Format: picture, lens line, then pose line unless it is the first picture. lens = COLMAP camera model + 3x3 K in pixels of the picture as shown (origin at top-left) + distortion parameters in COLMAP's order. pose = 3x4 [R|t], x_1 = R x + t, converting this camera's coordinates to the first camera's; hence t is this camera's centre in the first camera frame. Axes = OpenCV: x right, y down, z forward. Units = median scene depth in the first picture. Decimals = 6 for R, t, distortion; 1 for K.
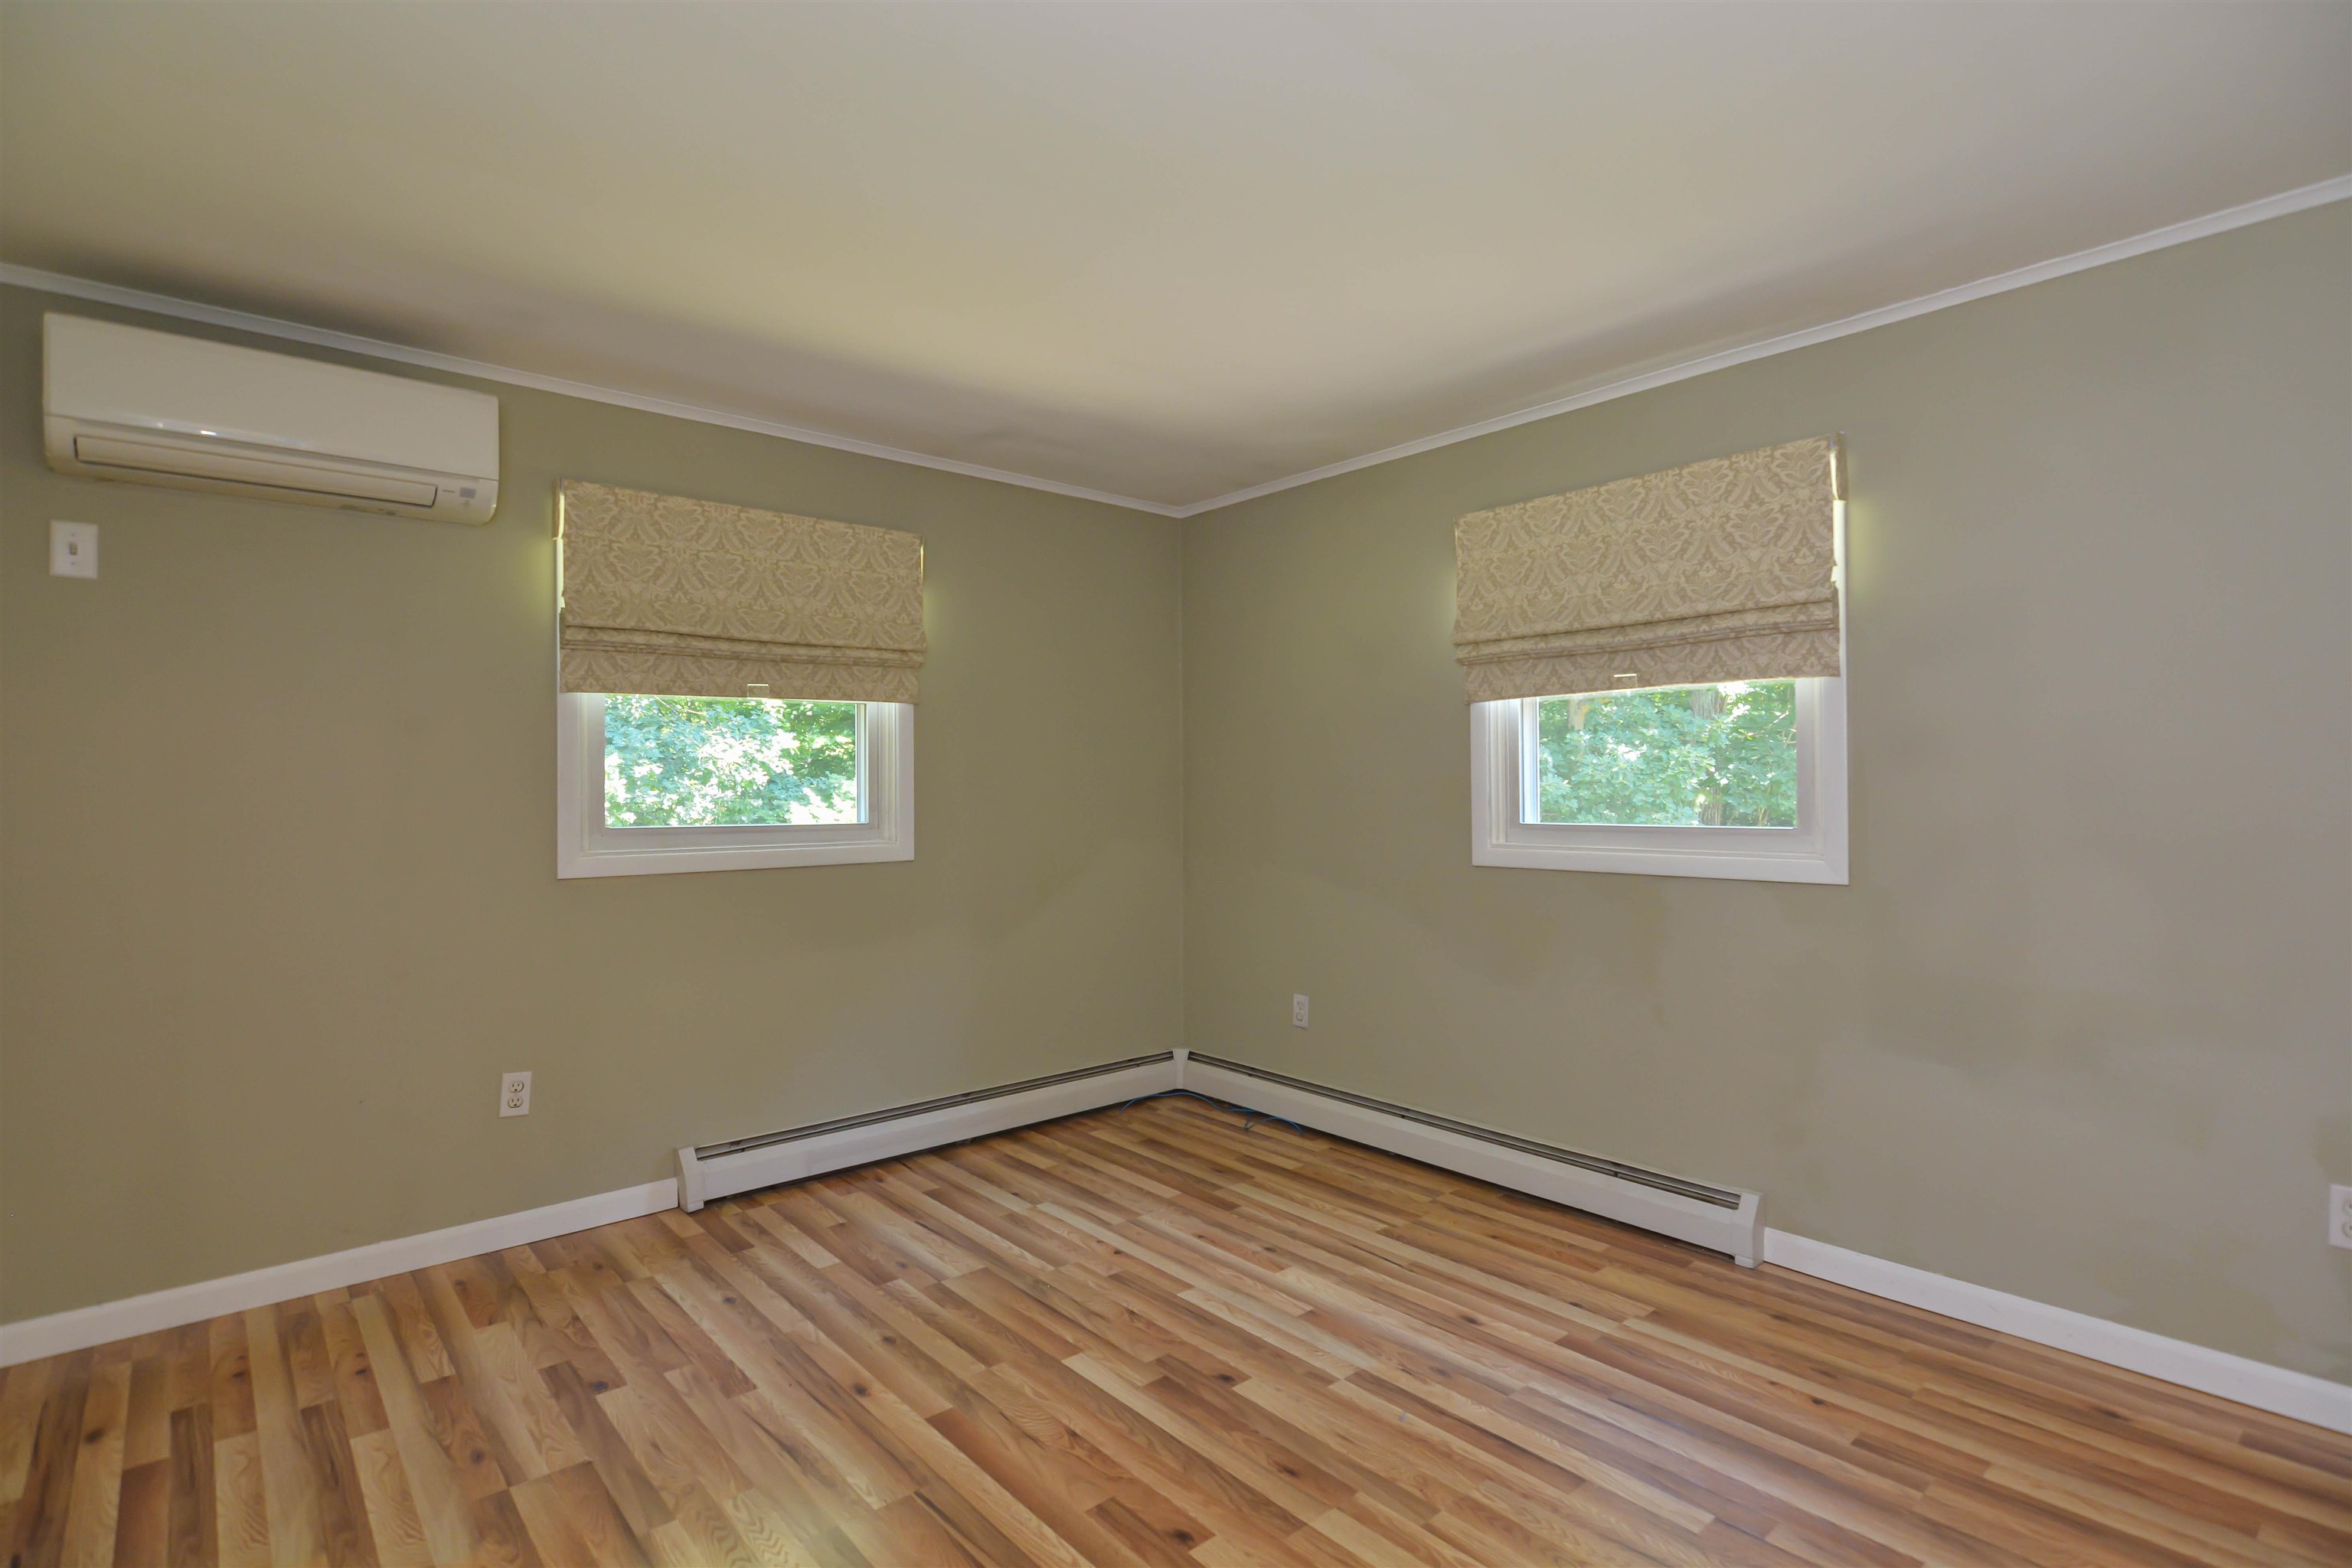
lens RADIAL K [[1139.3, 0, 1185.4], [0, 1139.3, 786.8], [0, 0, 1]] dist [0.013390, -0.012257]
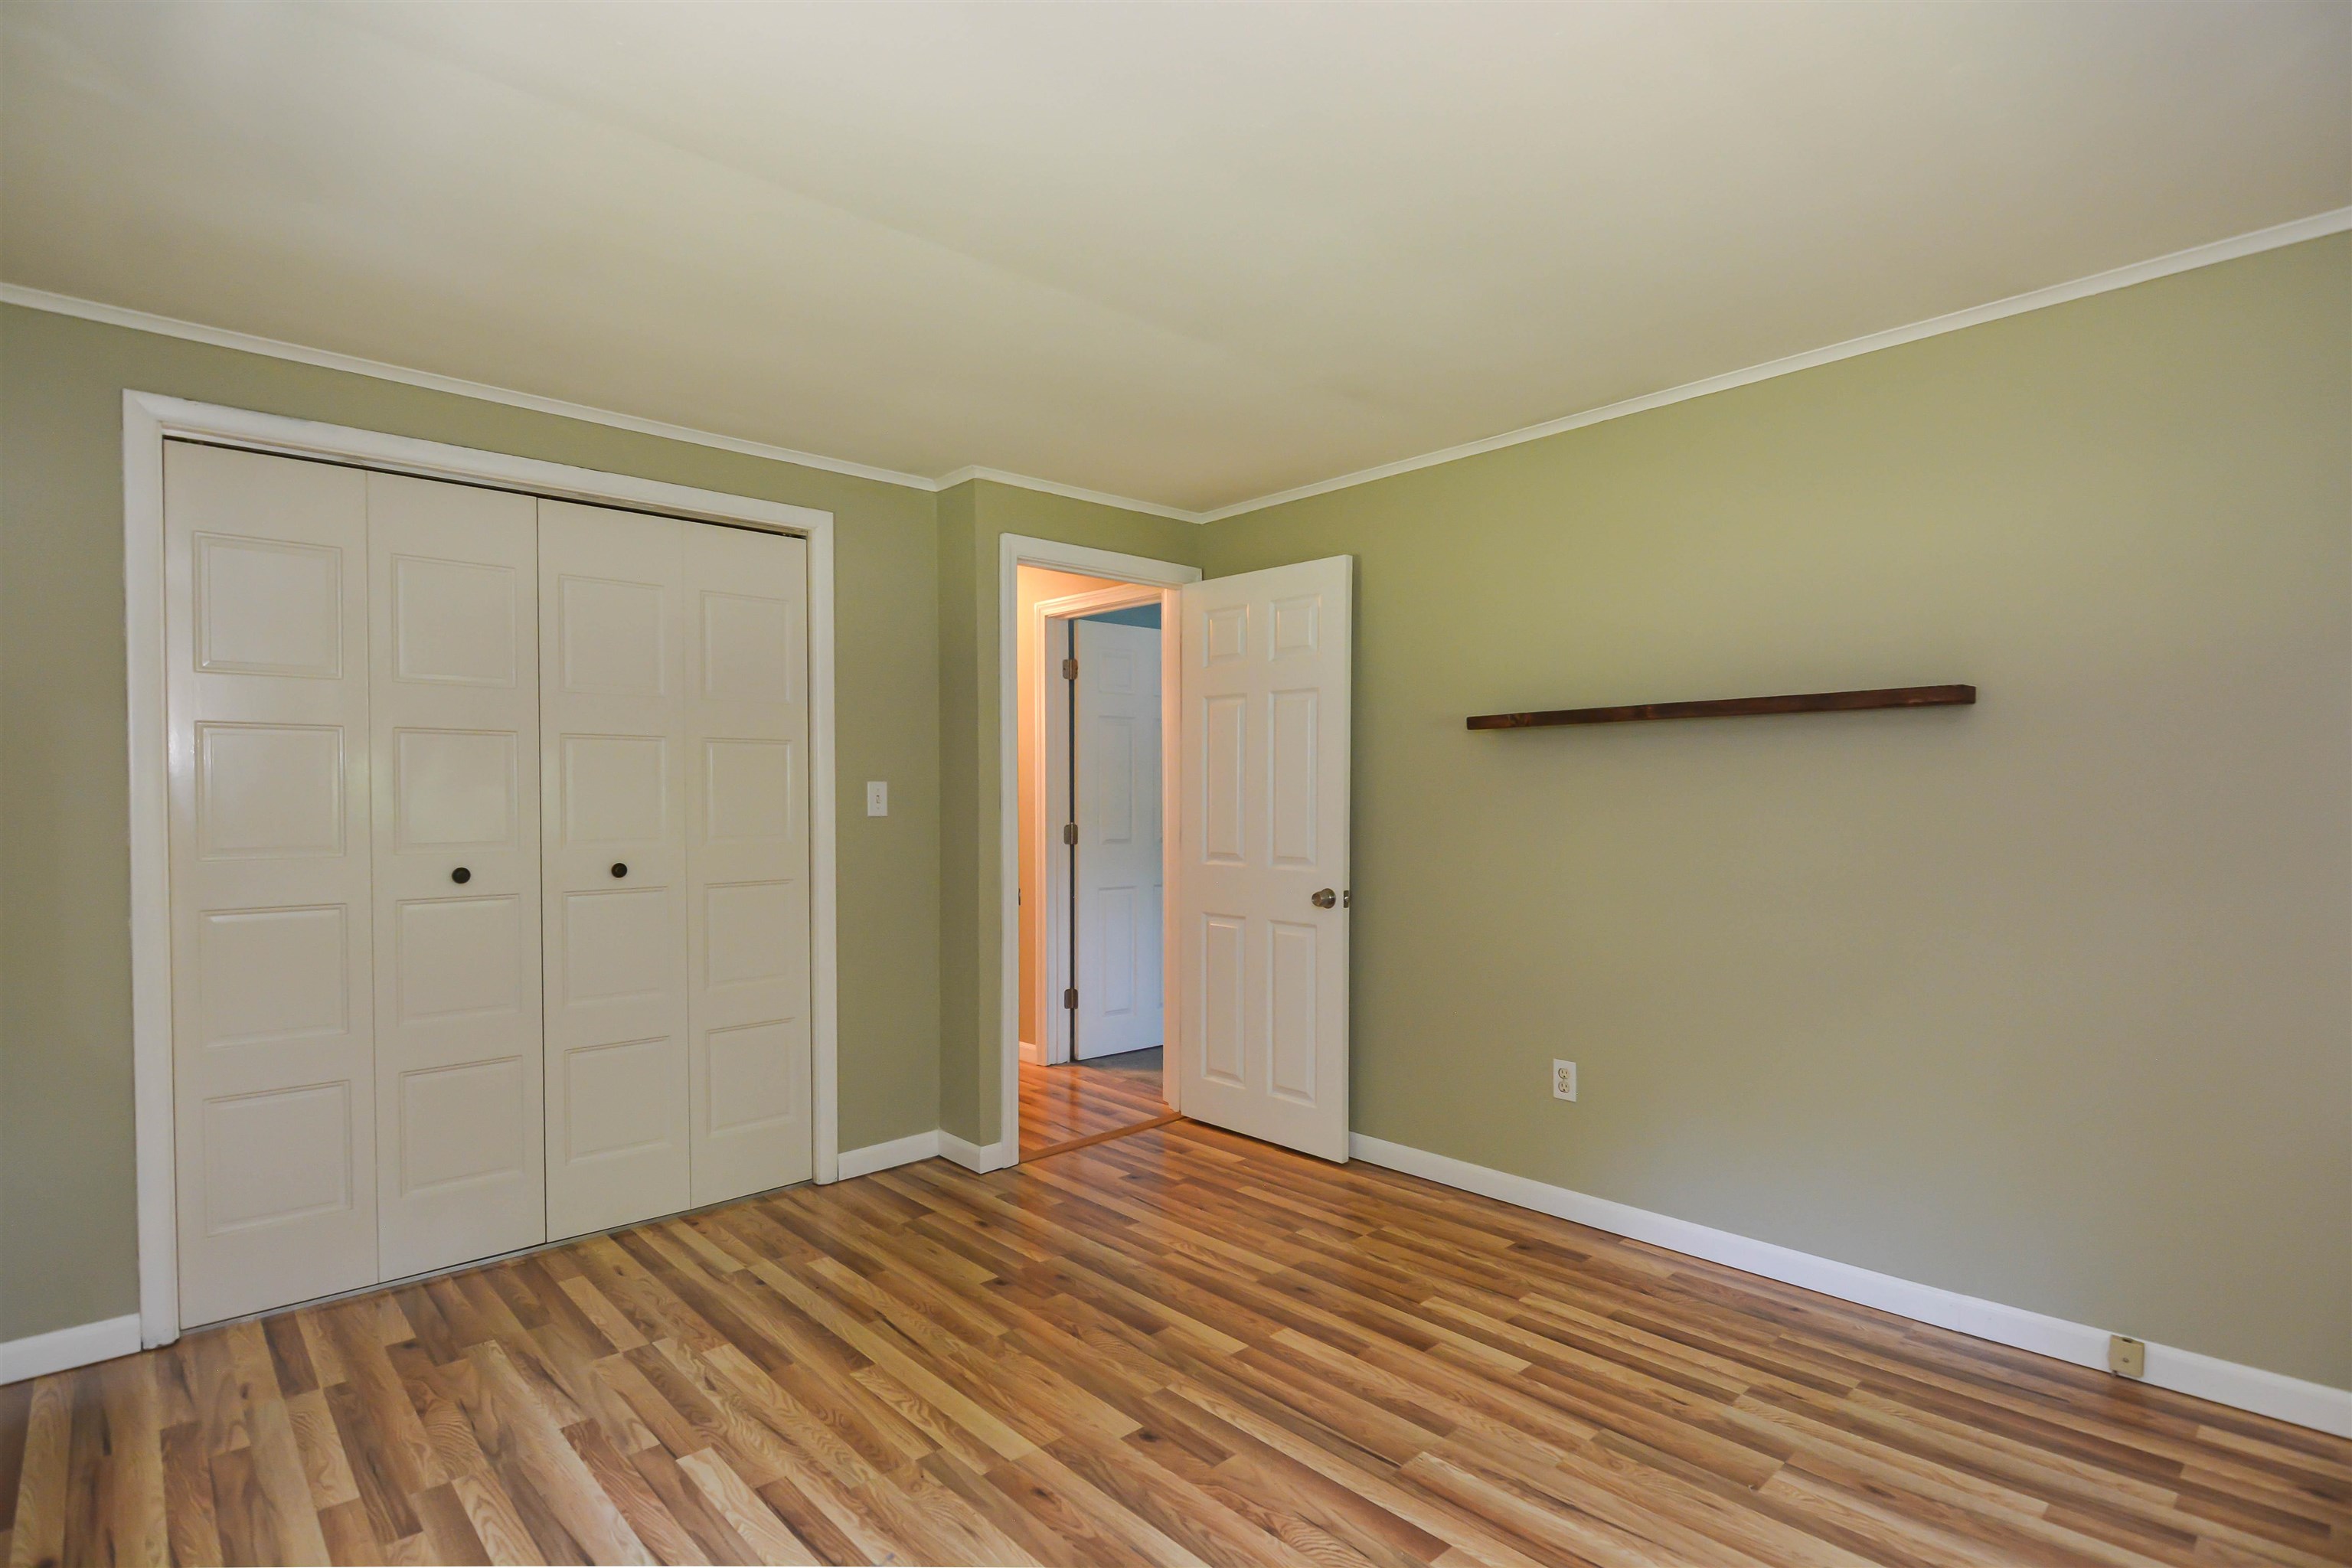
lens RADIAL K [[1139.3, 0, 1185.4], [0, 1139.3, 786.8], [0, 0, 1]] dist [0.013390, -0.012257]
pose [[-0.999257, 0.009910, -0.037247, -0.002387], [0.010287, 0.999898, -0.009939, -0.005801], [0.037145, -0.010315, -0.999257, 1.365134]]
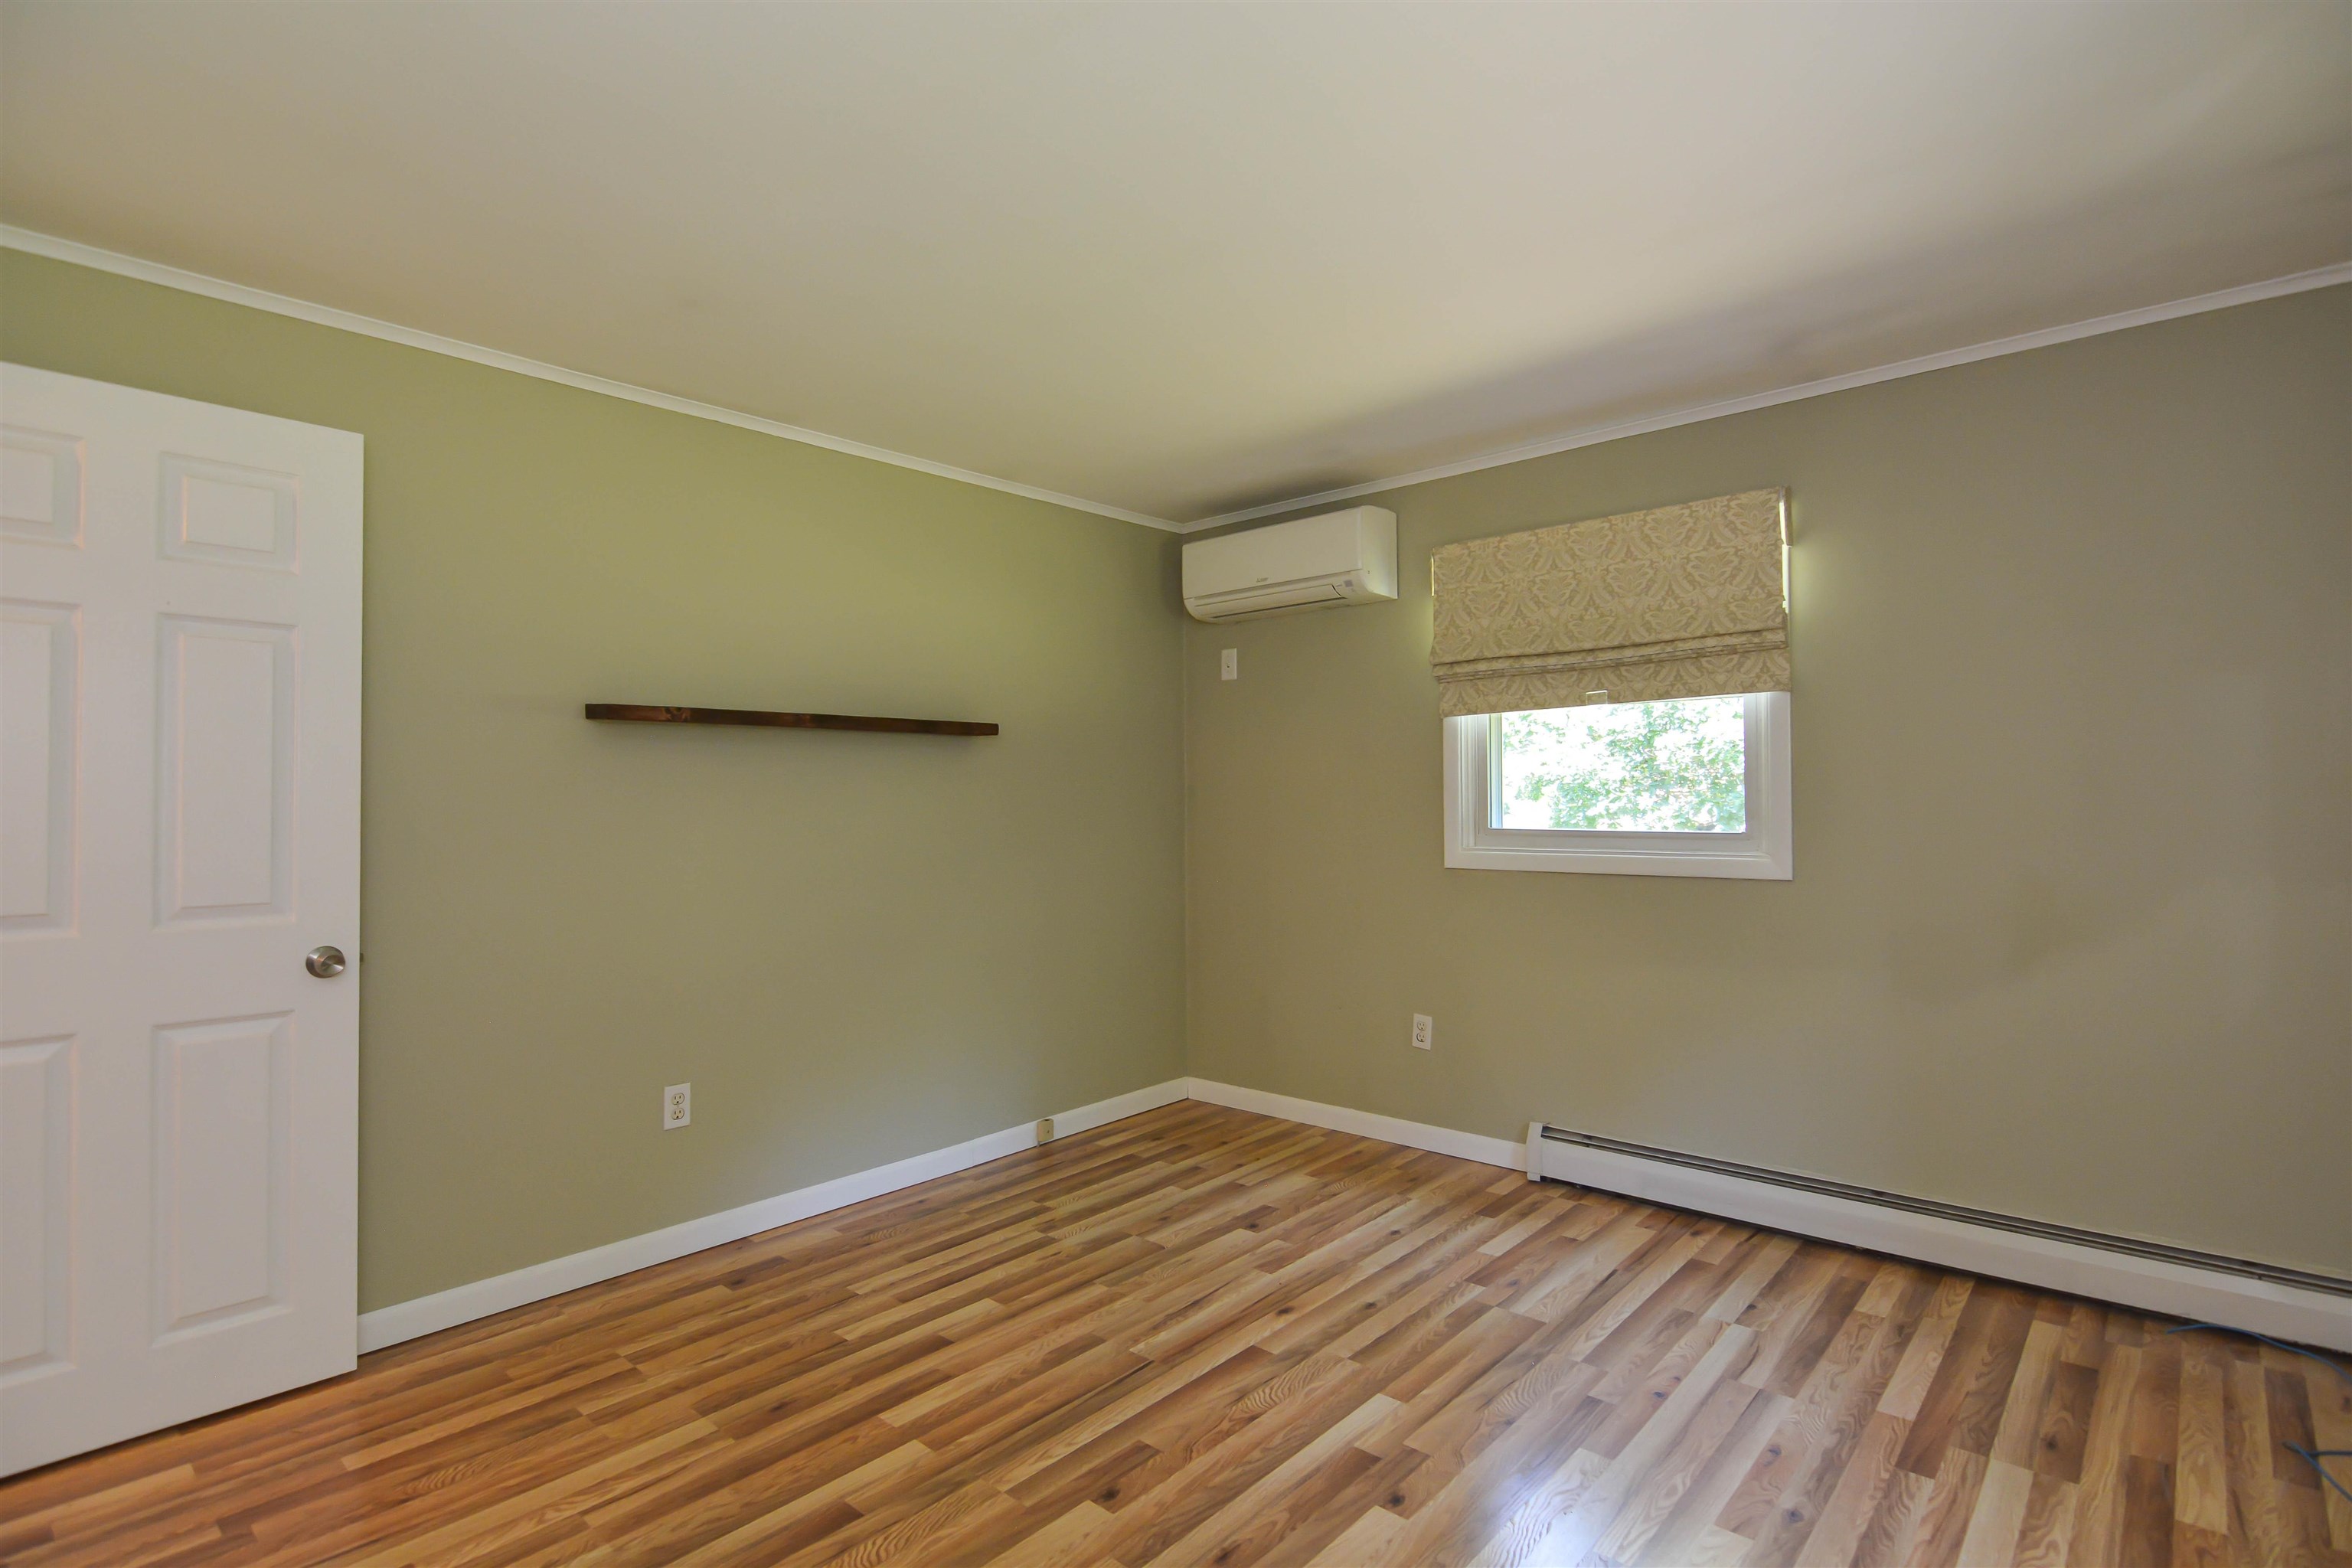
lens RADIAL K [[1139.3, 0, 1185.4], [0, 1139.3, 786.8], [0, 0, 1]] dist [0.013390, -0.012257]
pose [[0.123933, -0.005728, -0.992274, 0.672373], [0.010360, 0.999936, -0.004478, -0.005100], [0.992236, -0.009725, 0.123985, 0.585694]]
